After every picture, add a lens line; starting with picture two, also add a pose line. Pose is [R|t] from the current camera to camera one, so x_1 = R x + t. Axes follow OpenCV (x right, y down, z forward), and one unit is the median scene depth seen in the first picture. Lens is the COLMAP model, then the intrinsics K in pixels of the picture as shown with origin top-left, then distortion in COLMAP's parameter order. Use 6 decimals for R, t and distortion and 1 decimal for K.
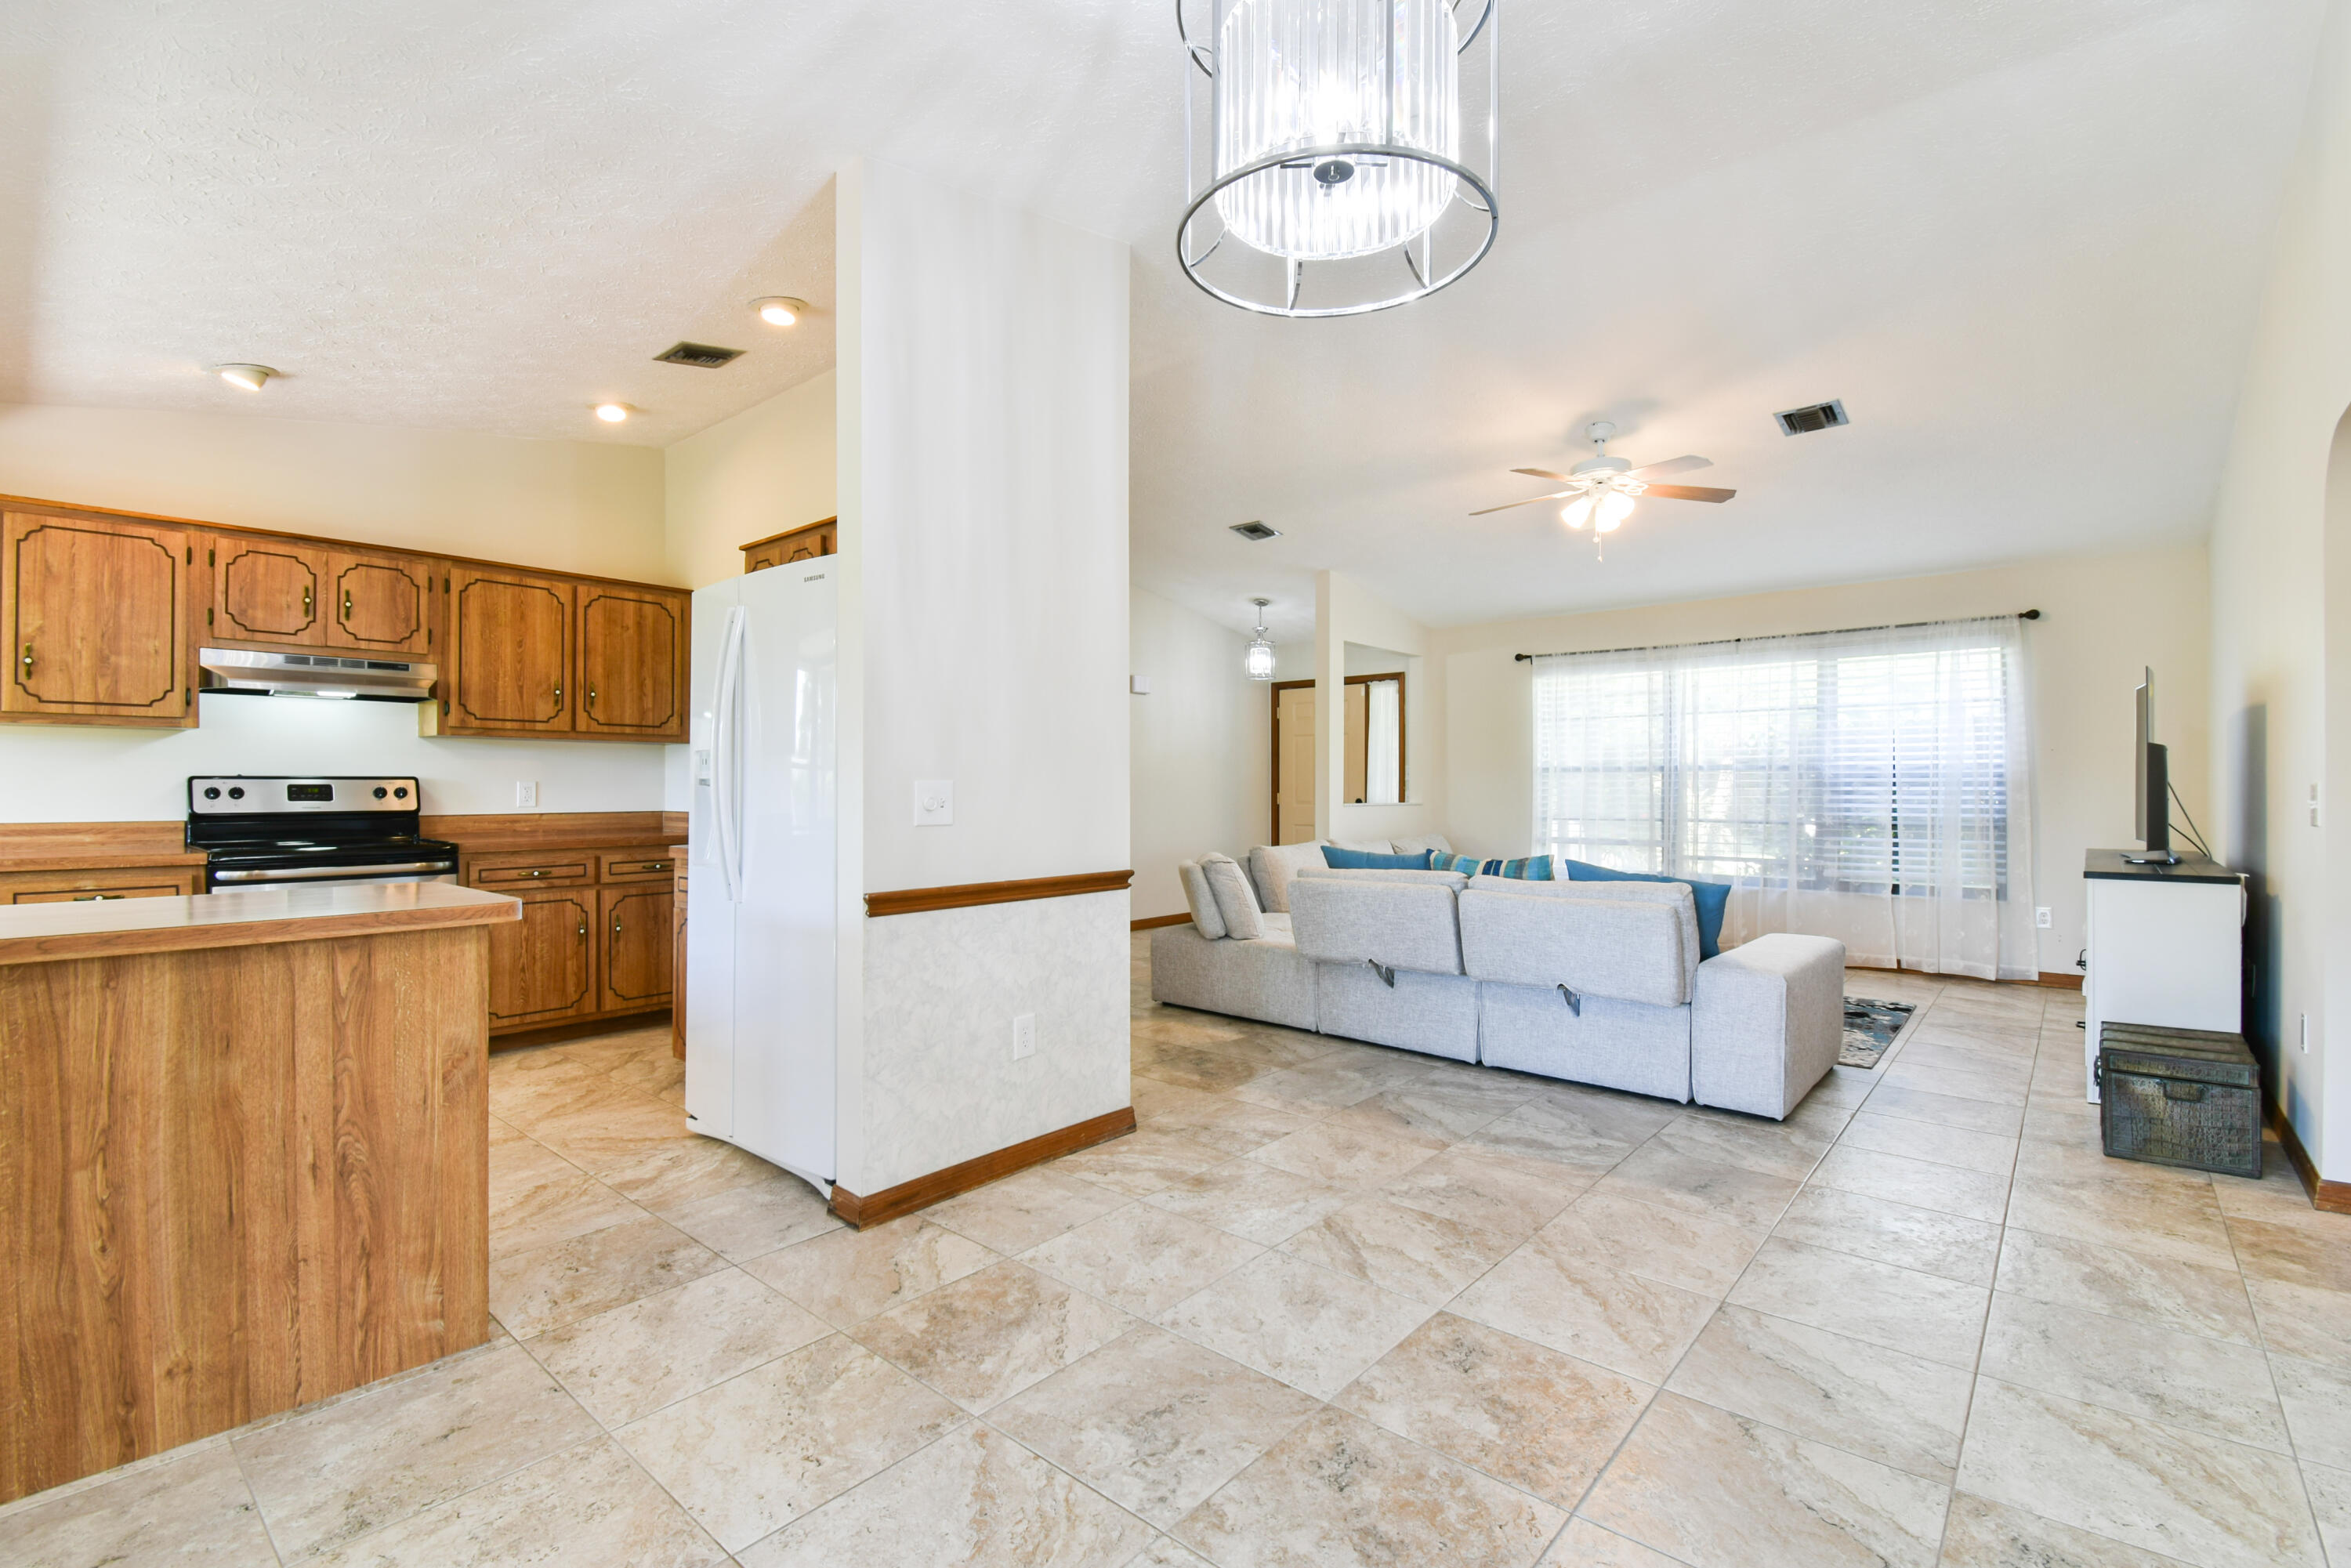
lens RADIAL K [[1015.0, 0, 1184.6], [0, 1015.0, 785.8], [0, 0, 1]] dist [0.020855, -0.022931]
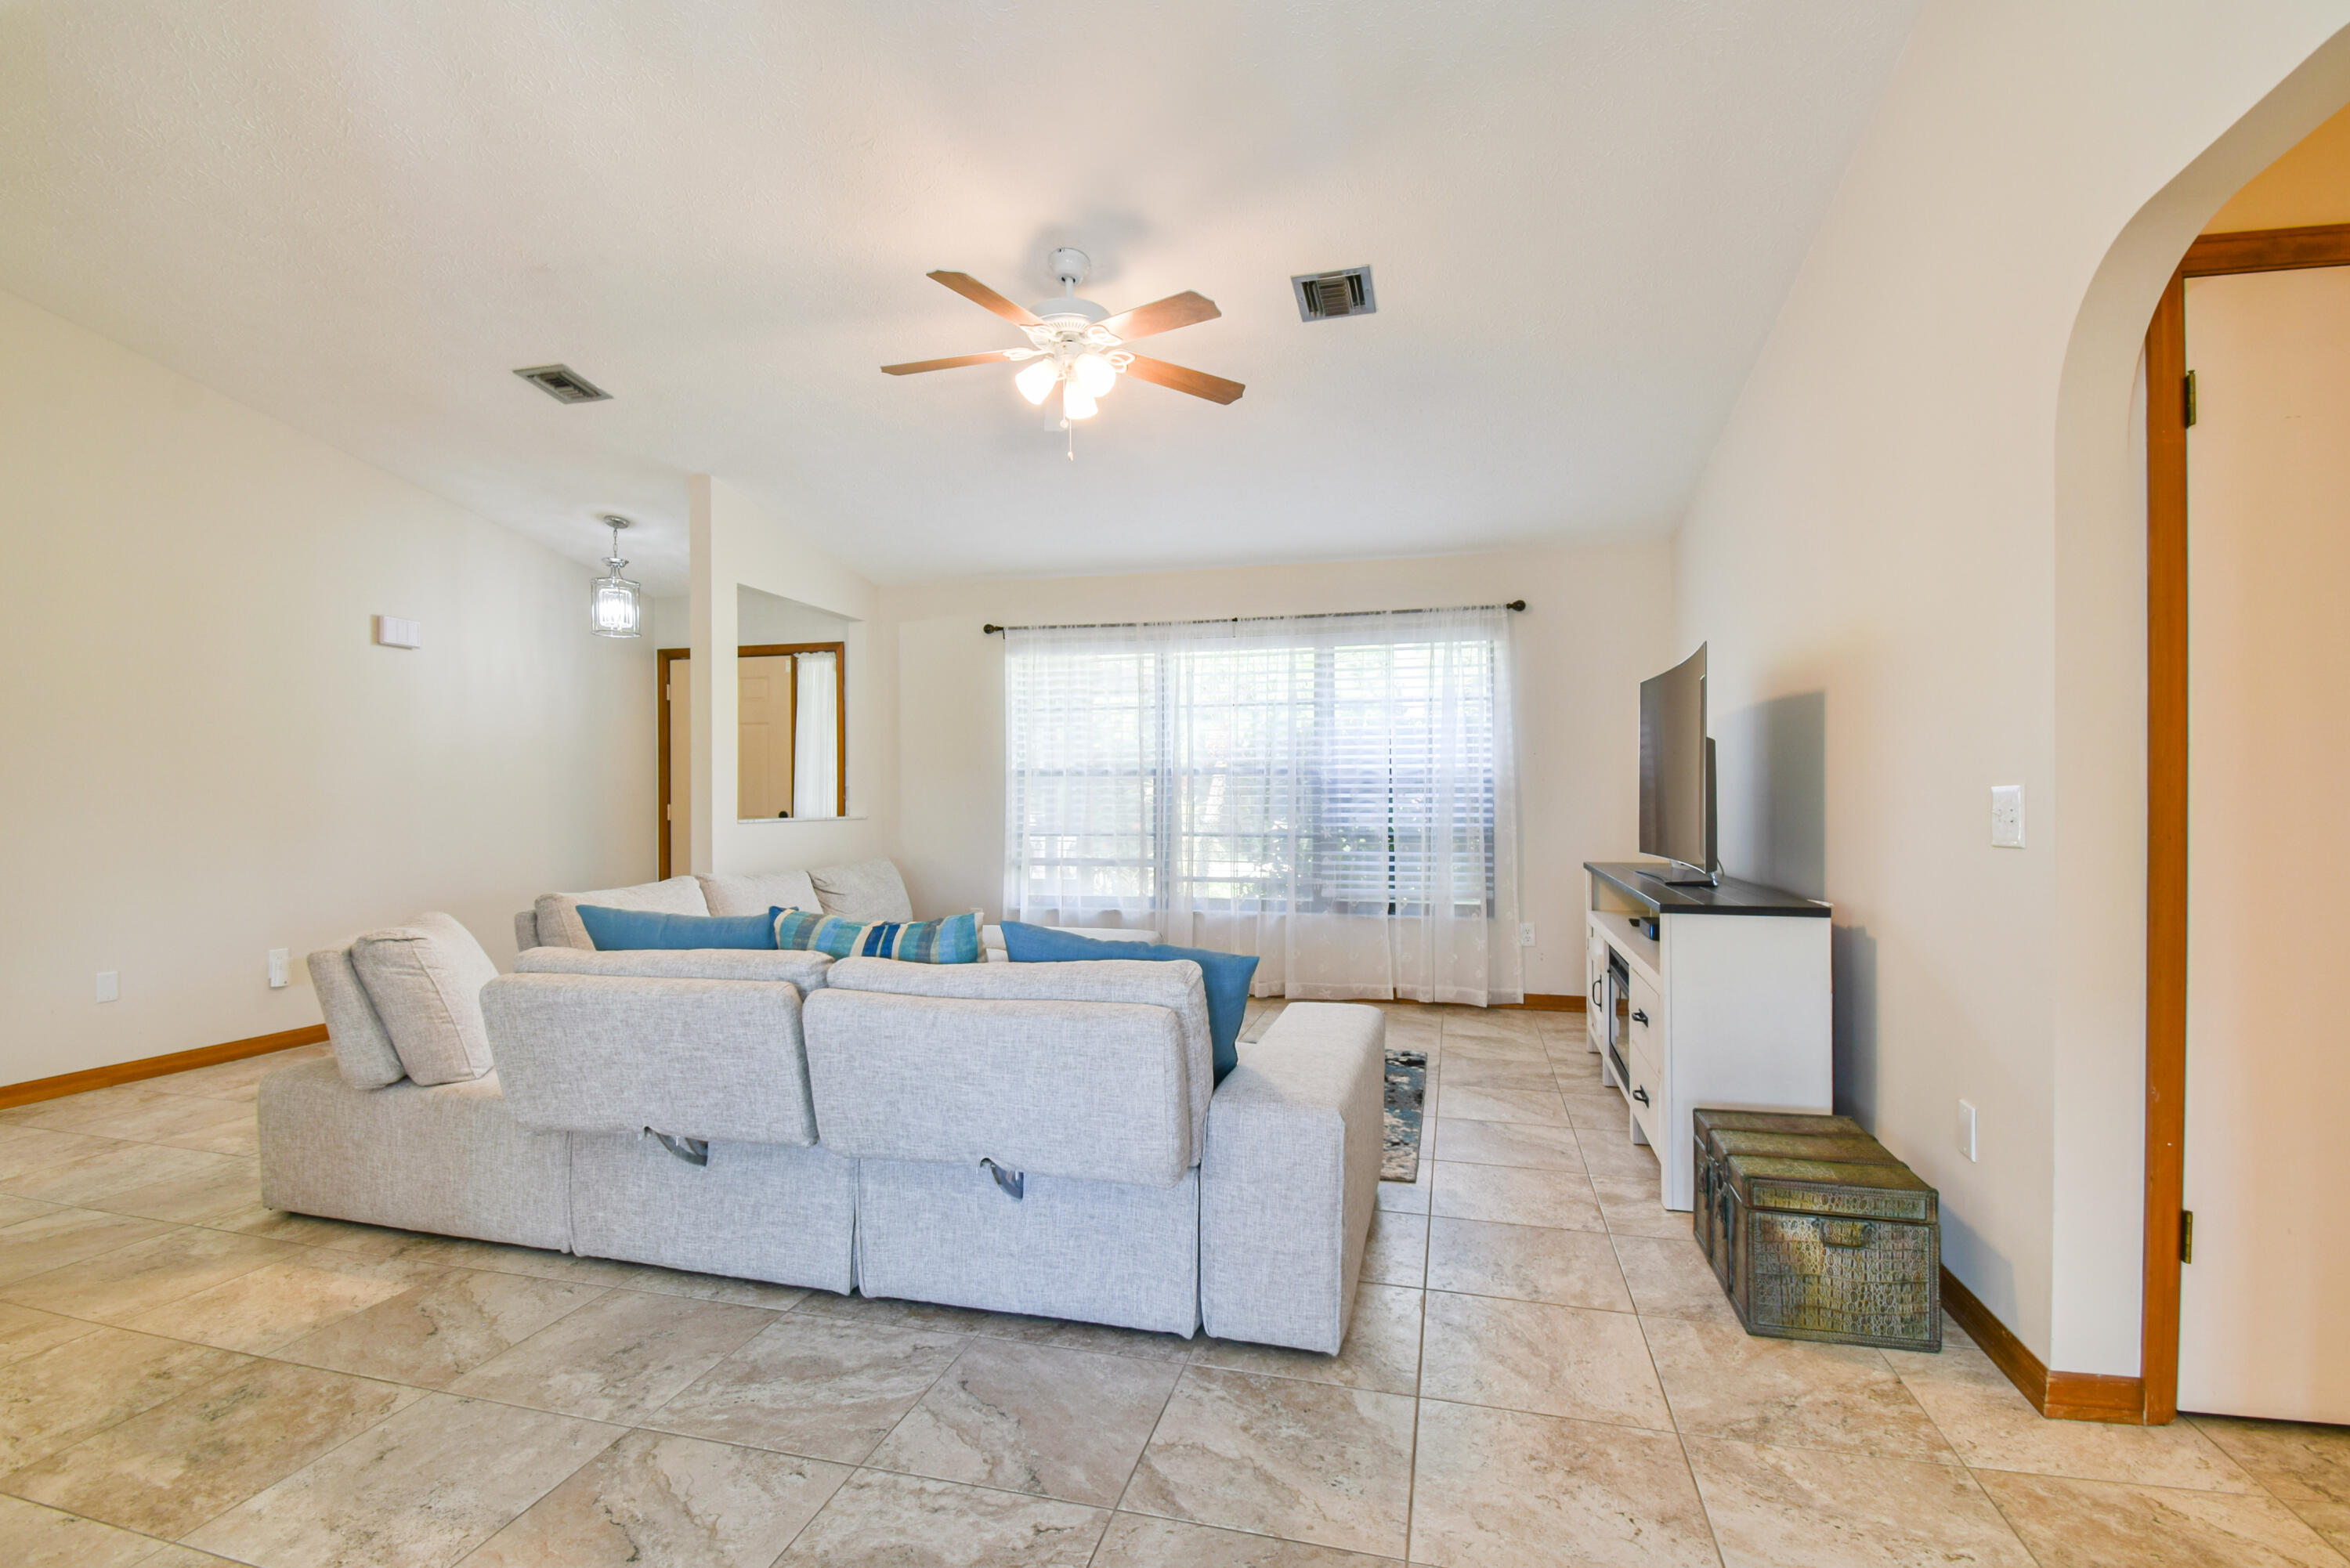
lens RADIAL K [[1060.7, 0, 1175.0], [0, 1060.7, 784.0], [0, 0, 1]] dist [0.002078, -0.012629]
pose [[0.896792, 0.002256, 0.442446, 0.128520], [0.002035, 0.999955, -0.009223, 0.000836], [-0.442447, 0.009172, 0.896748, 0.274321]]
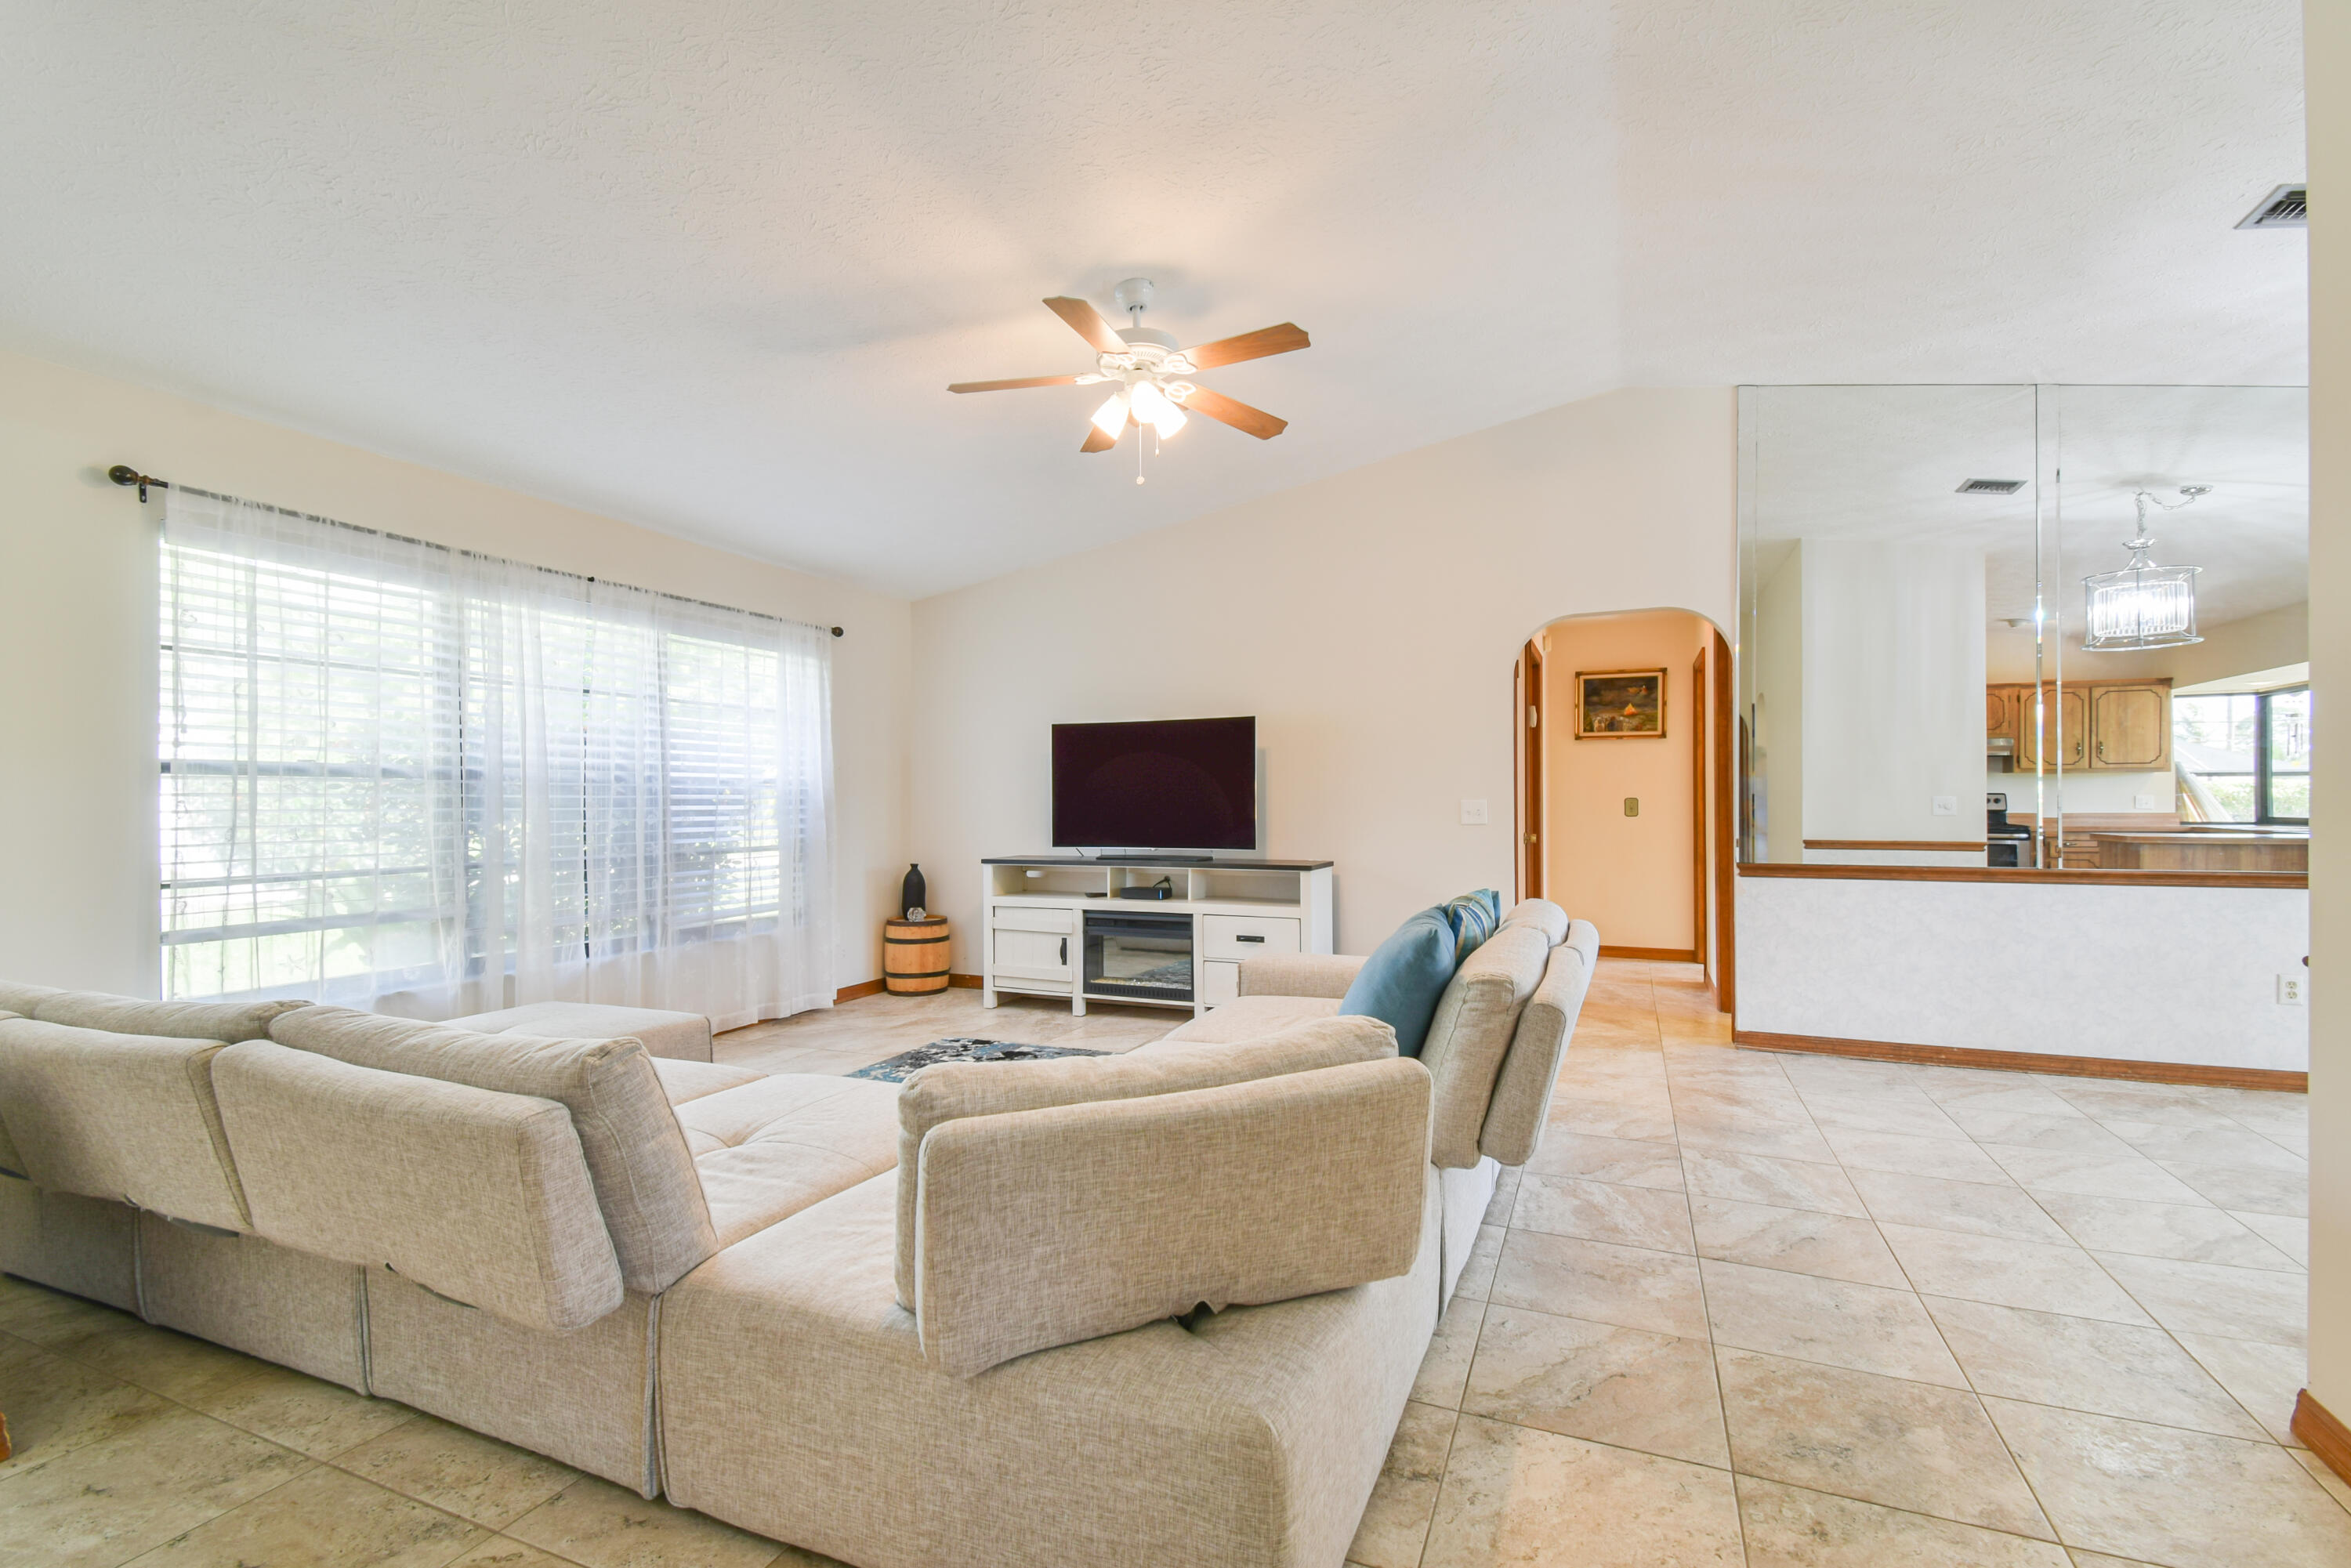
lens RADIAL K [[1030.8, 0, 1189.4], [0, 1030.8, 790.3], [0, 0, 1]] dist [0.061035, -0.026980]
pose [[-0.307166, 0.010552, 0.951598, -0.229804], [0.002180, 0.999944, -0.010385, -0.001976], [-0.951654, -0.001115, -0.307171, 0.962823]]
